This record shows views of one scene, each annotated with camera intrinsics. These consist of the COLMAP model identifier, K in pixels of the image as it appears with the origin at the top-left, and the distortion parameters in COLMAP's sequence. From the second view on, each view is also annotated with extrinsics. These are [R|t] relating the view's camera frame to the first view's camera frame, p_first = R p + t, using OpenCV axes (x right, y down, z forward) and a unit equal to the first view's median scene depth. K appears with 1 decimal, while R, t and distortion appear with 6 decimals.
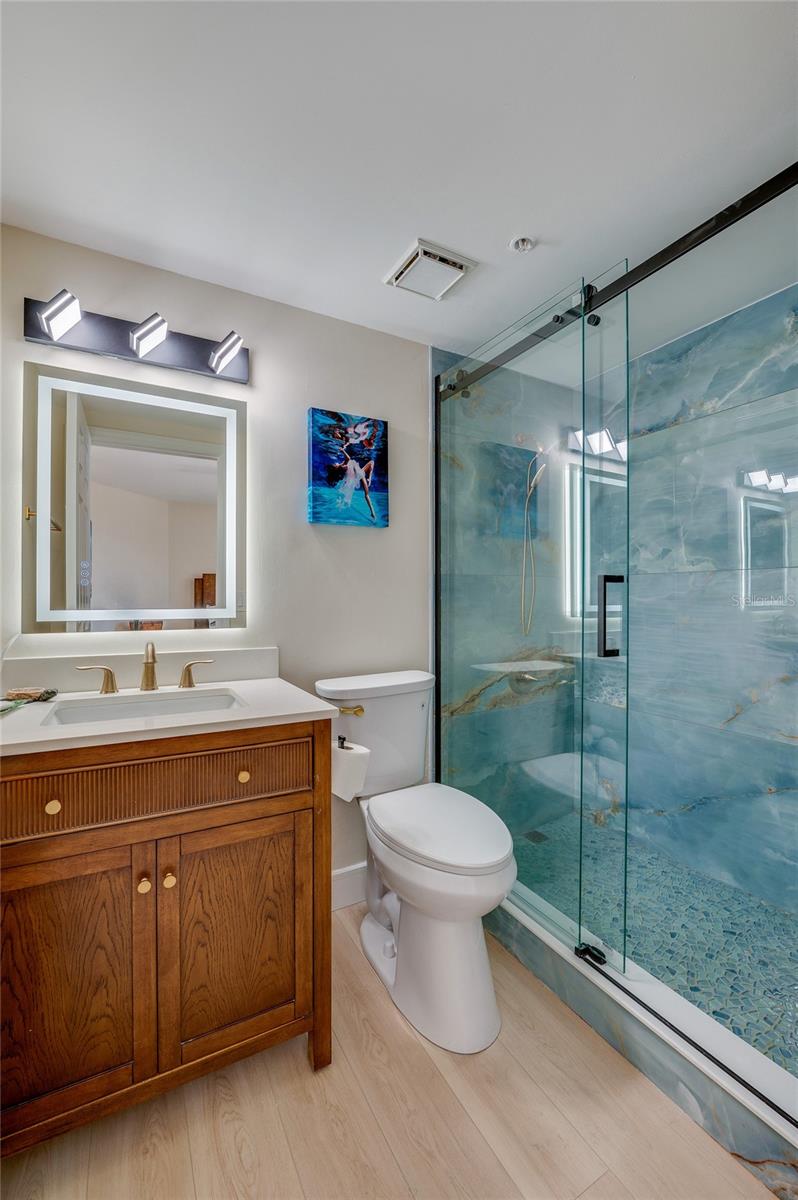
lens RADIAL K [[486.0, 0, 398.3], [0, 486.0, 596.9], [0, 0, 1]] dist [-0.015888, -0.000106]
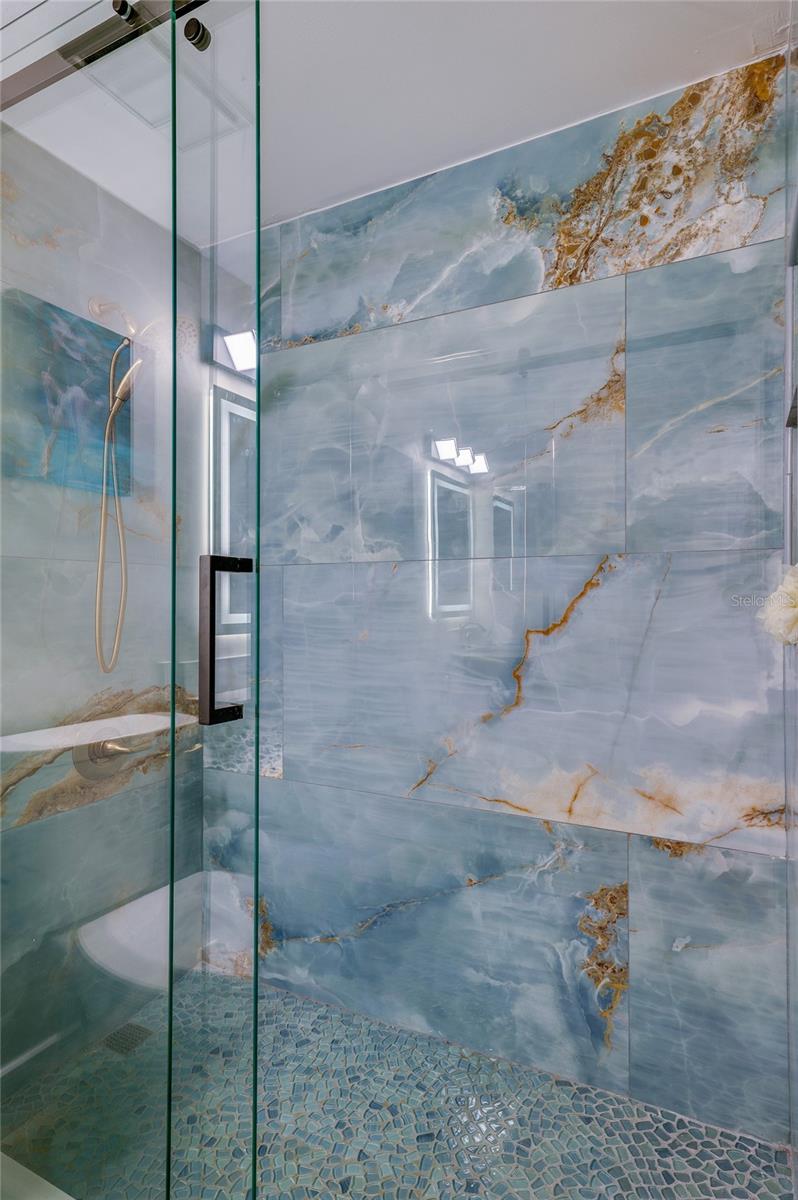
lens RADIAL K [[647.3, 0, 401.1], [0, 647.3, 599.6], [0, 0, 1]] dist [0.000658, 0.000131]
pose [[0.833061, 0.000156, 0.553181, 0.155532], [0.000123, 1.000000, -0.000467, -0.000280], [-0.553181, 0.000458, 0.833061, 0.245550]]
